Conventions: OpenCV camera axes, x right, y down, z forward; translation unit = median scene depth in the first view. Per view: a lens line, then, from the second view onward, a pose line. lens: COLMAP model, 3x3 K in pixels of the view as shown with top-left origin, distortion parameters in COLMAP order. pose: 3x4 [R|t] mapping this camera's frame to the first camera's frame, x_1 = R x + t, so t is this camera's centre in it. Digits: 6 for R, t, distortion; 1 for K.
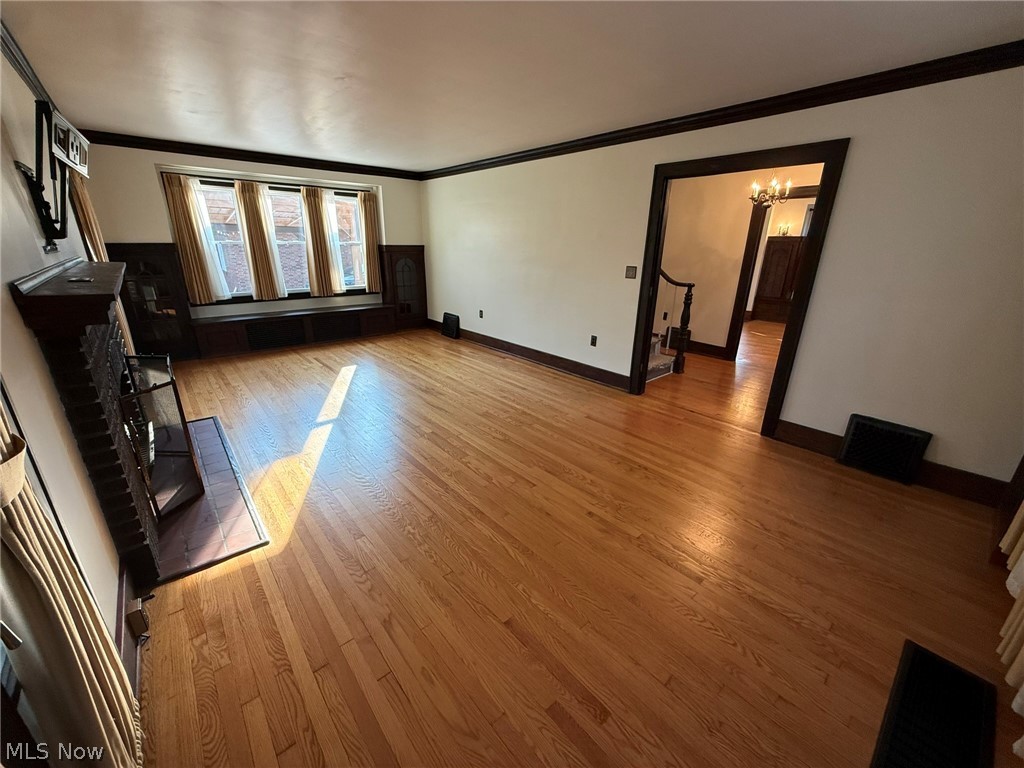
lens RADIAL K [[407.6, 0, 512.1], [0, 407.6, 383.9], [0, 0, 1]] dist [0.001710, -0.000667]
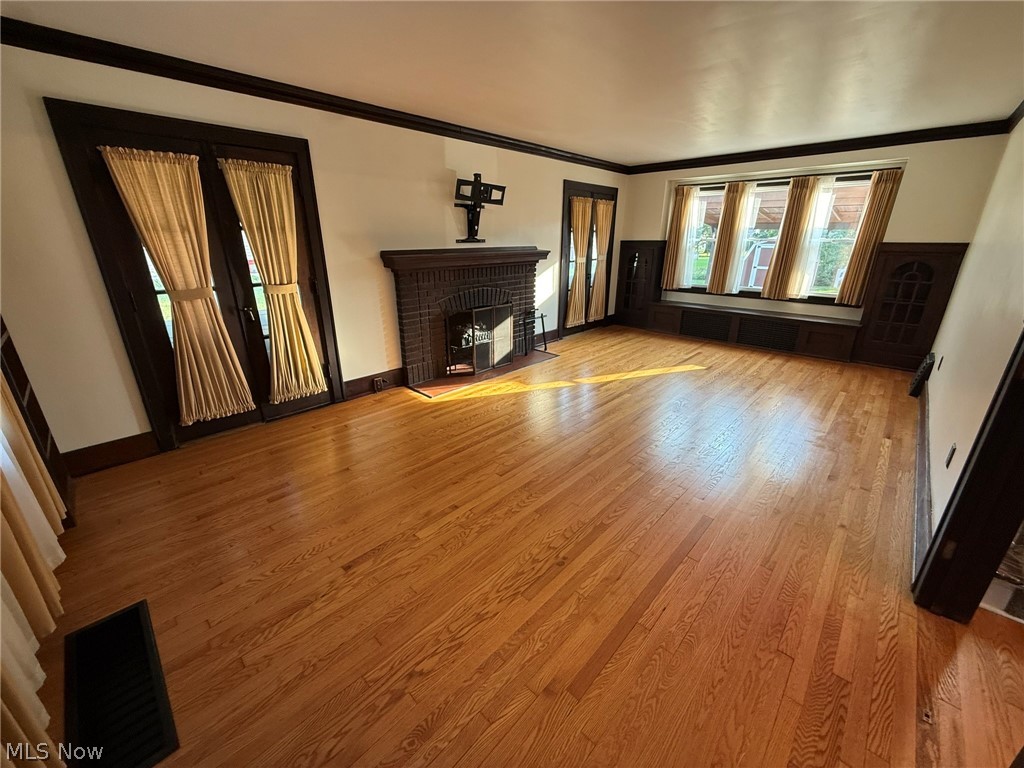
lens RADIAL K [[407.6, 0, 510.0], [0, 407.6, 384.3], [0, 0, 1]] dist [0.001710, -0.000667]
pose [[0.095467, 0.325764, -0.940619, 0.514796], [-0.327286, 0.902672, 0.279405, -0.134762], [0.940090, 0.281178, 0.192794, 0.421201]]
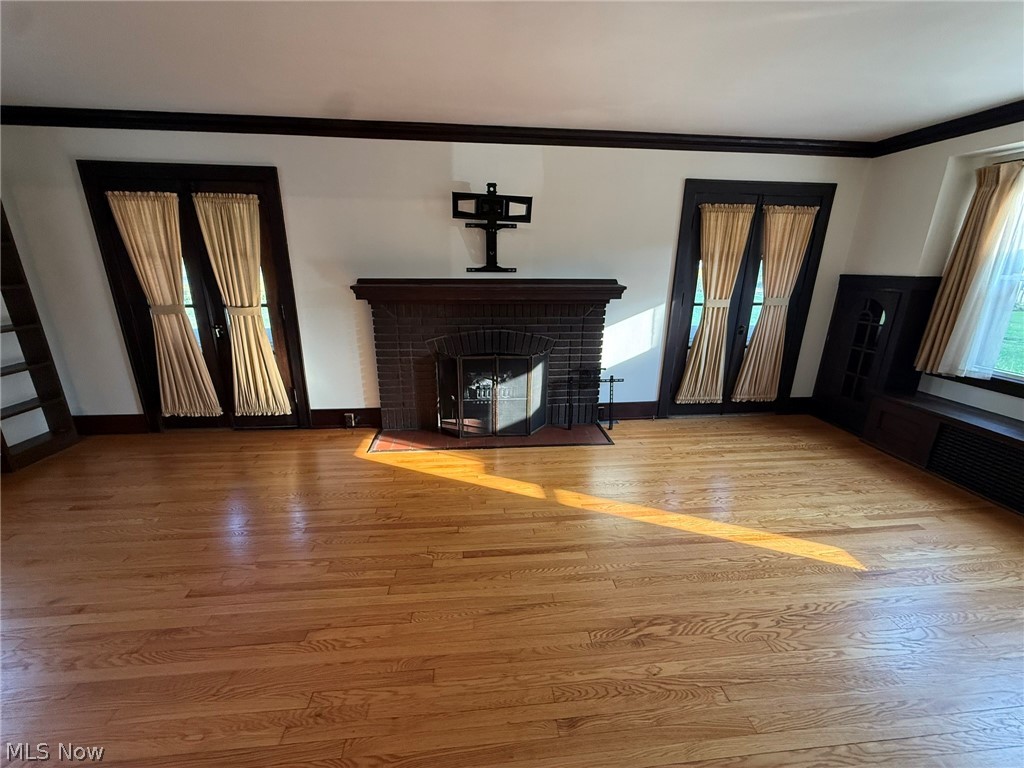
lens RADIAL K [[407.6, 0, 509.3], [0, 407.6, 383.8], [0, 0, 1]] dist [0.001710, -0.000667]
pose [[-0.575652, 0.217396, -0.788267, 0.117143], [-0.287041, 0.848938, 0.443747, -0.301184], [0.765658, 0.481709, -0.426291, 0.859284]]
